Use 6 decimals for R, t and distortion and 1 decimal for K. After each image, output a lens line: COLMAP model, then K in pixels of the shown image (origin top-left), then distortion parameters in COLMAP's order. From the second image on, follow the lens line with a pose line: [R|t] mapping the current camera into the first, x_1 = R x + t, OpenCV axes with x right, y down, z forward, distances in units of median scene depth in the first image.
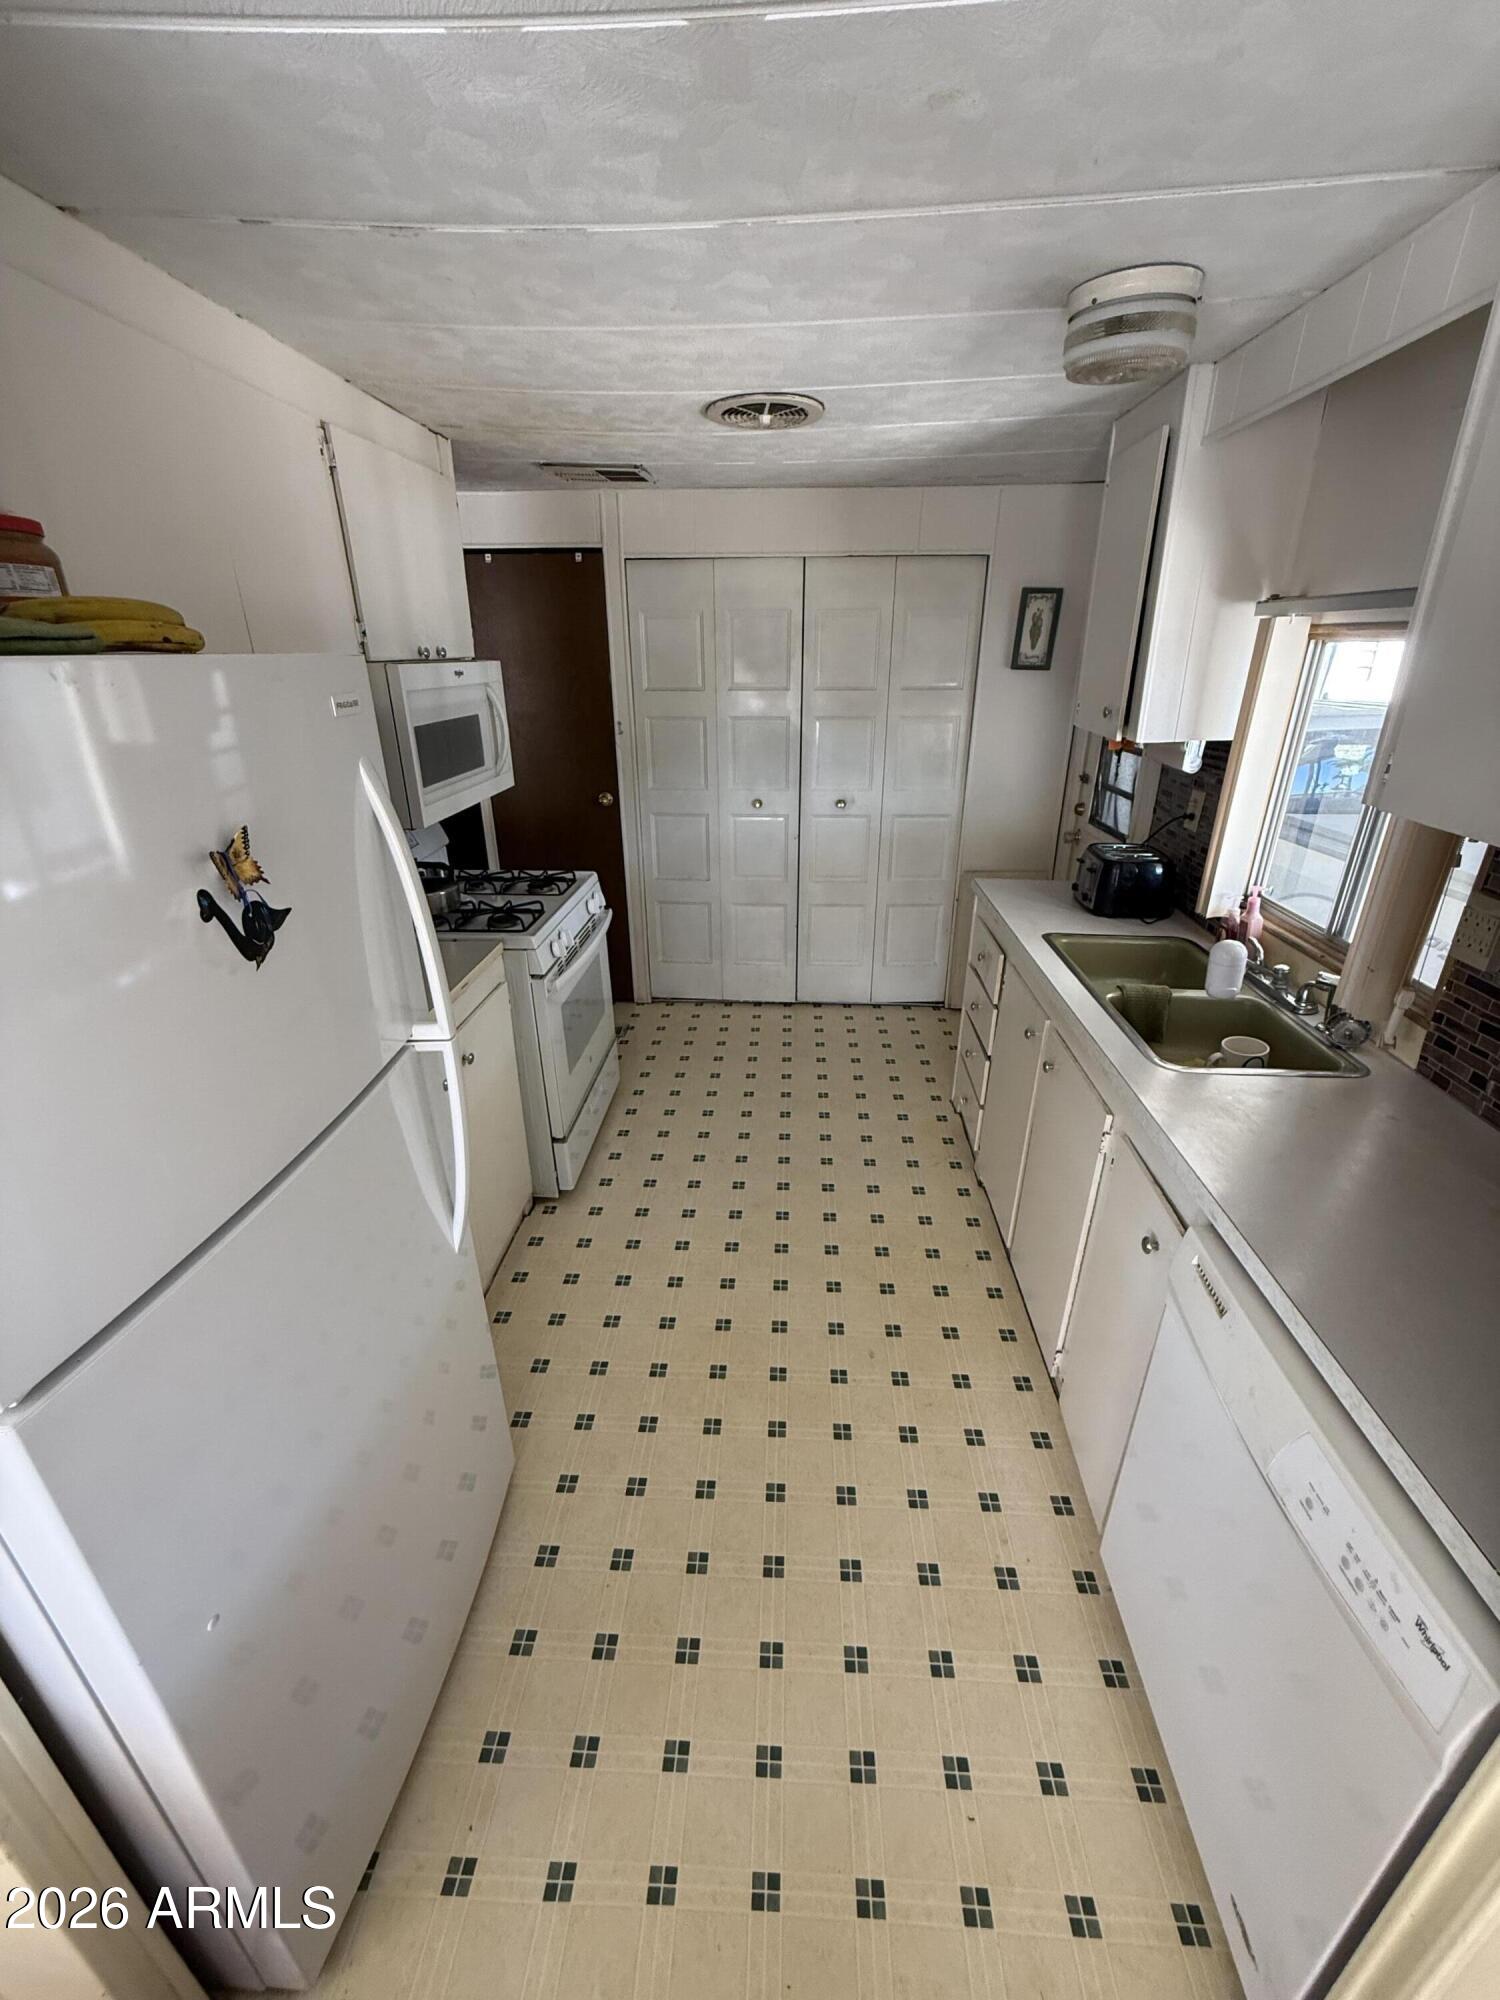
lens RADIAL K [[797.2, 0, 751.9], [0, 797.2, 996.1], [0, 0, 1]] dist [0.000046, -0.000216]
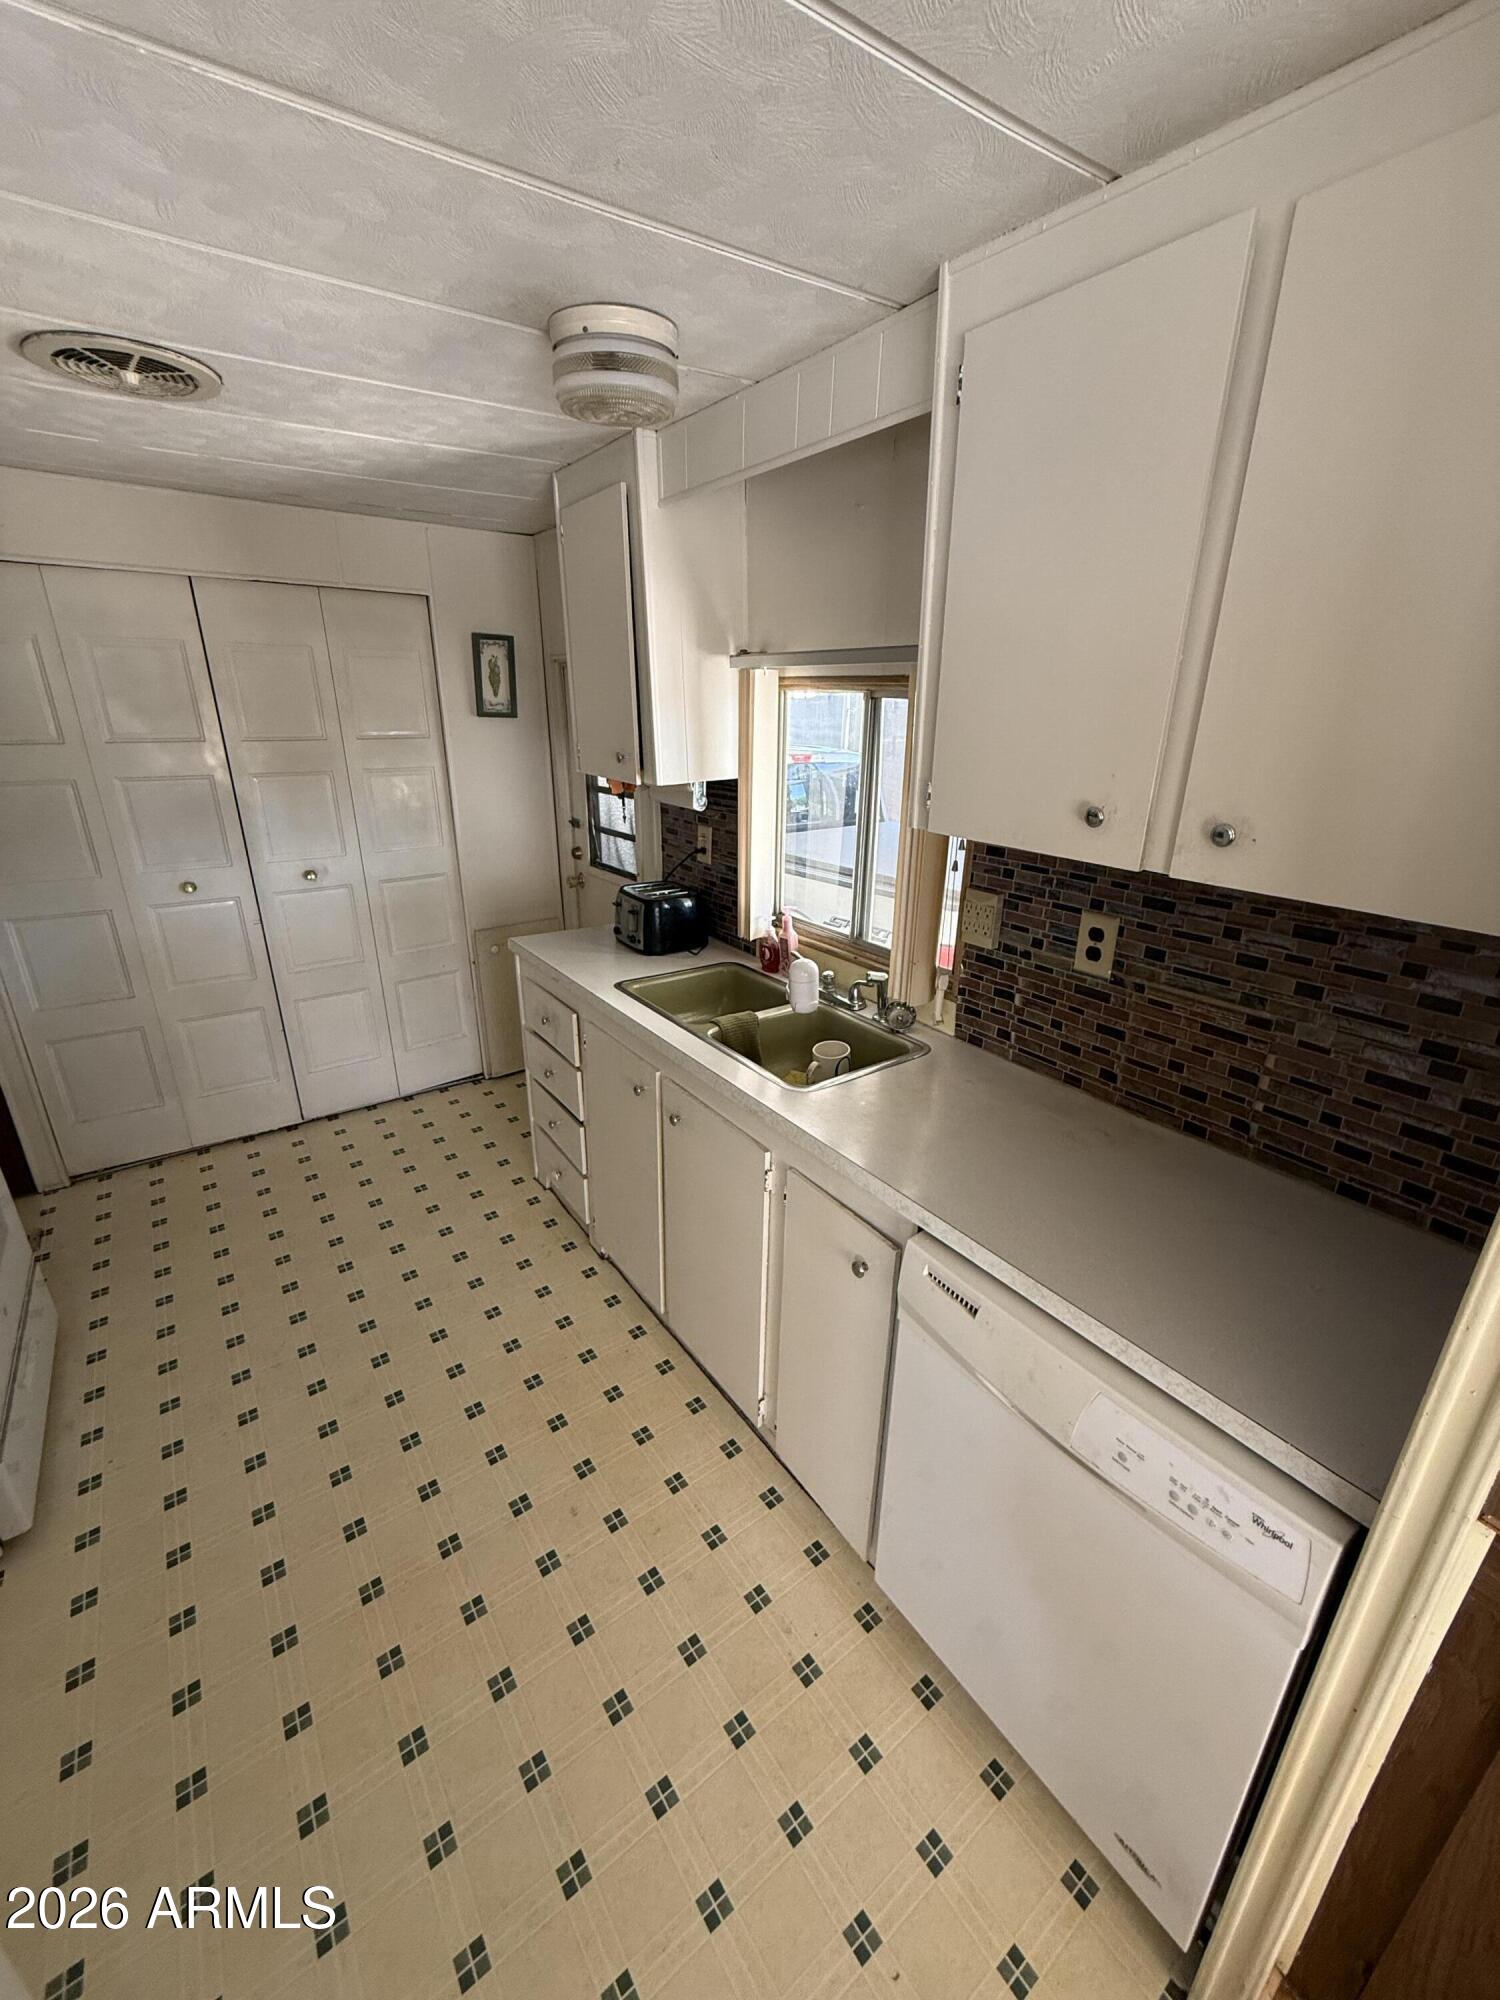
lens RADIAL K [[797.2, 0, 752.2], [0, 797.2, 995.7], [0, 0, 1]] dist [0.000046, -0.000216]
pose [[0.775236, -0.205147, 0.597431, -0.093429], [0.238353, 0.970880, 0.024092, -0.053540], [-0.584976, 0.123723, 0.801558, 0.147678]]
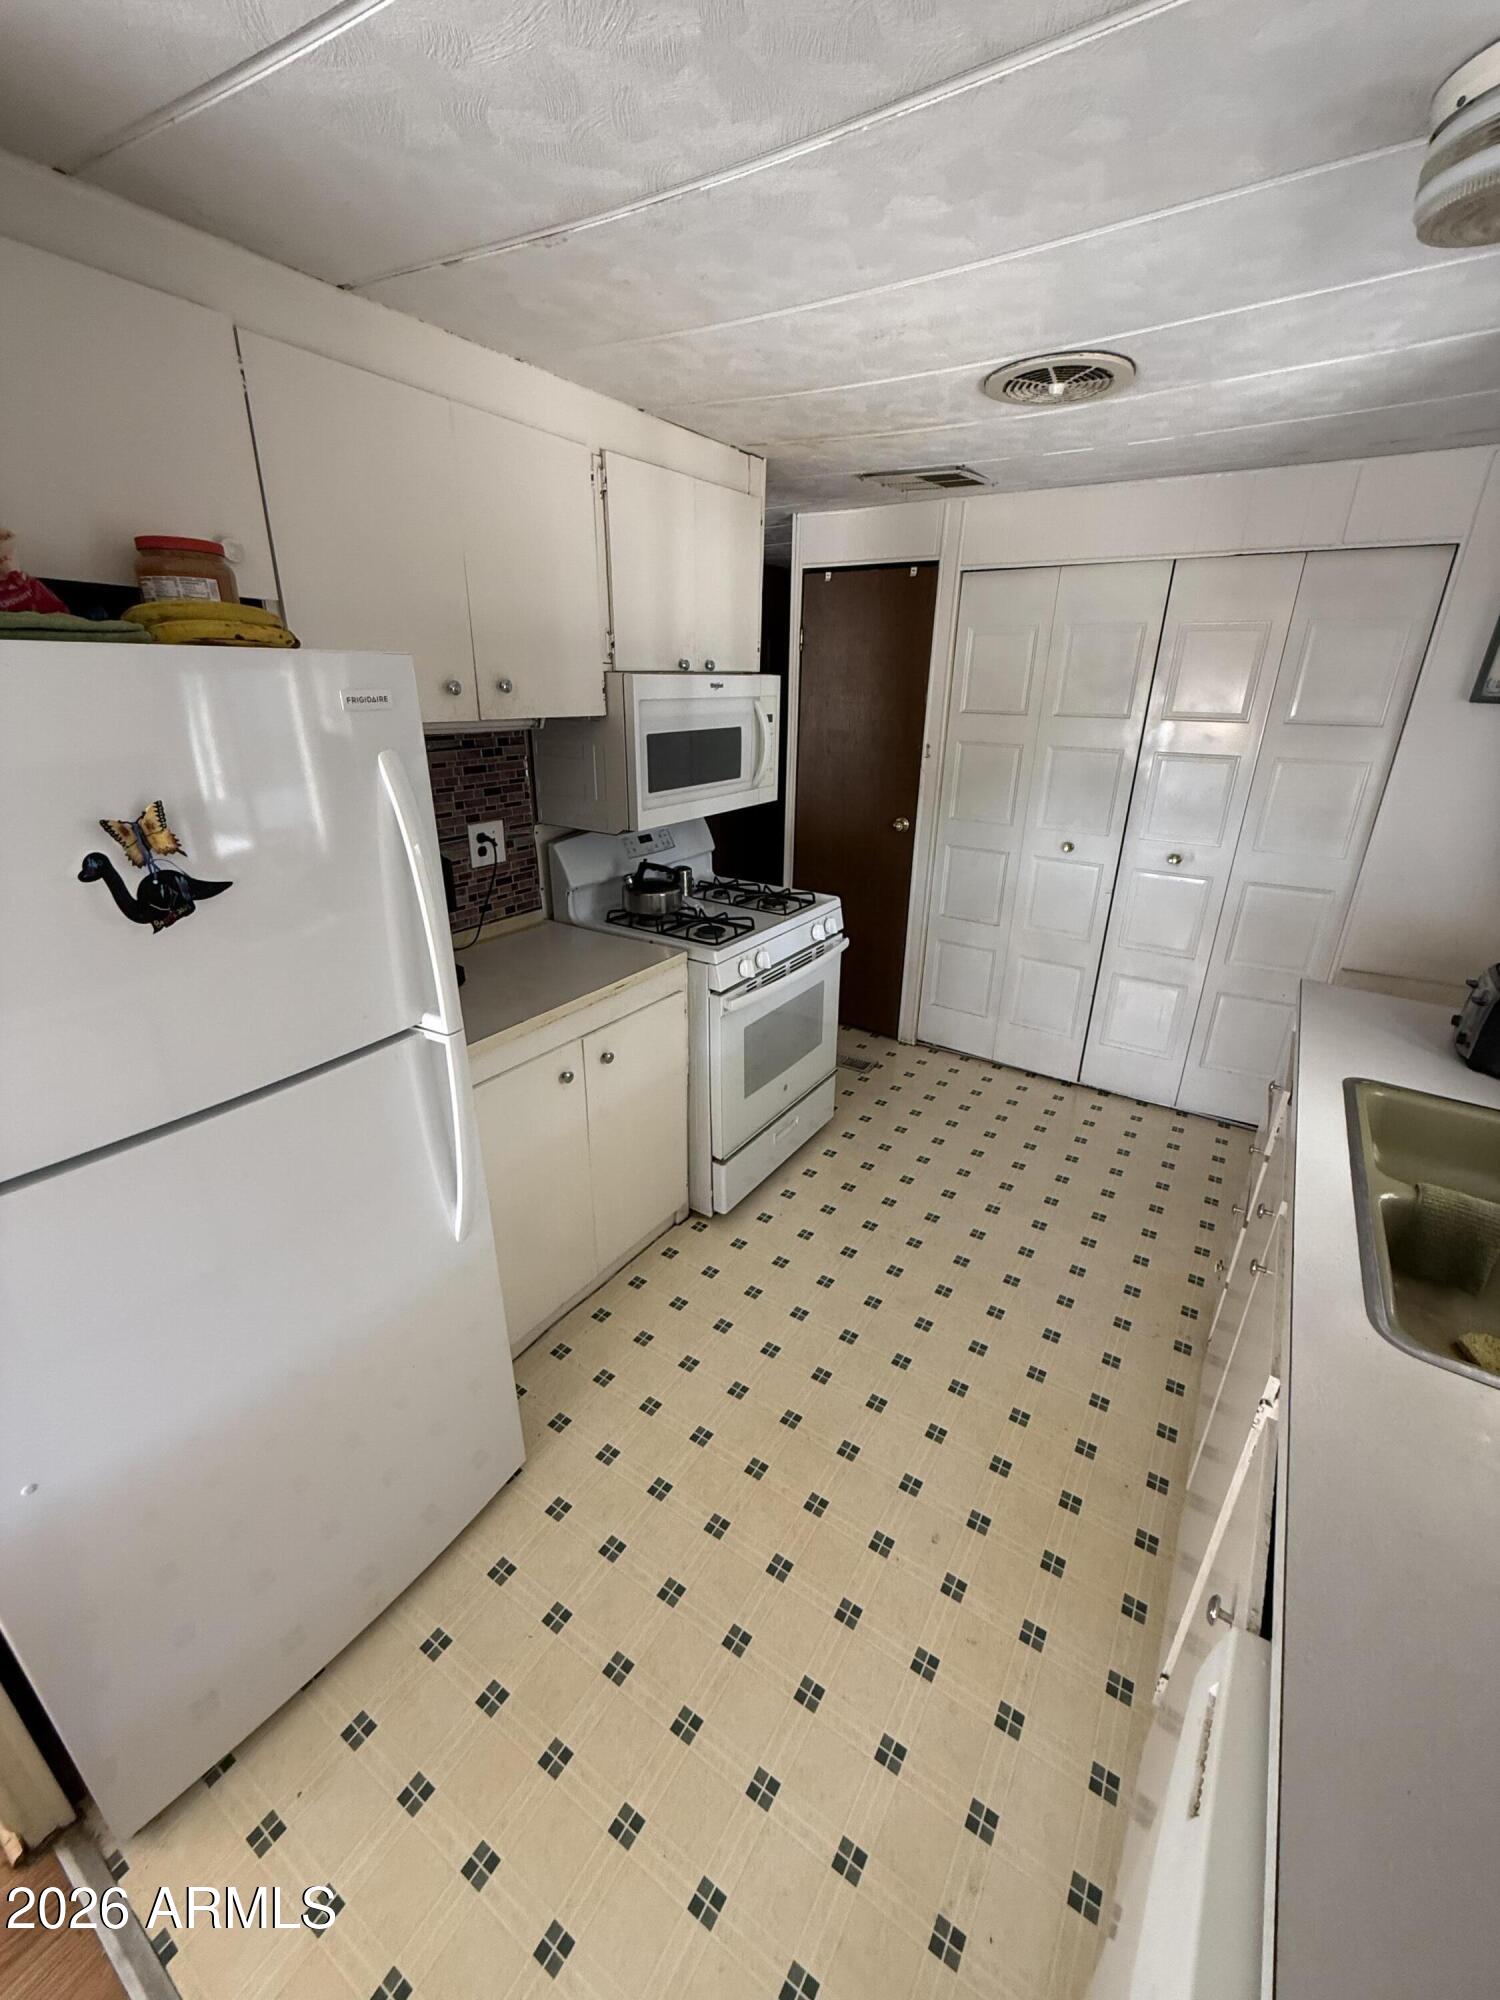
lens RADIAL K [[797.2, 0, 752.3], [0, 797.2, 996.2], [0, 0, 1]] dist [0.000046, -0.000216]
pose [[0.866611, 0.200065, -0.457120, 0.245270], [-0.212280, 0.976886, 0.025107, -0.060633], [0.451578, 0.075279, 0.889050, 0.166631]]
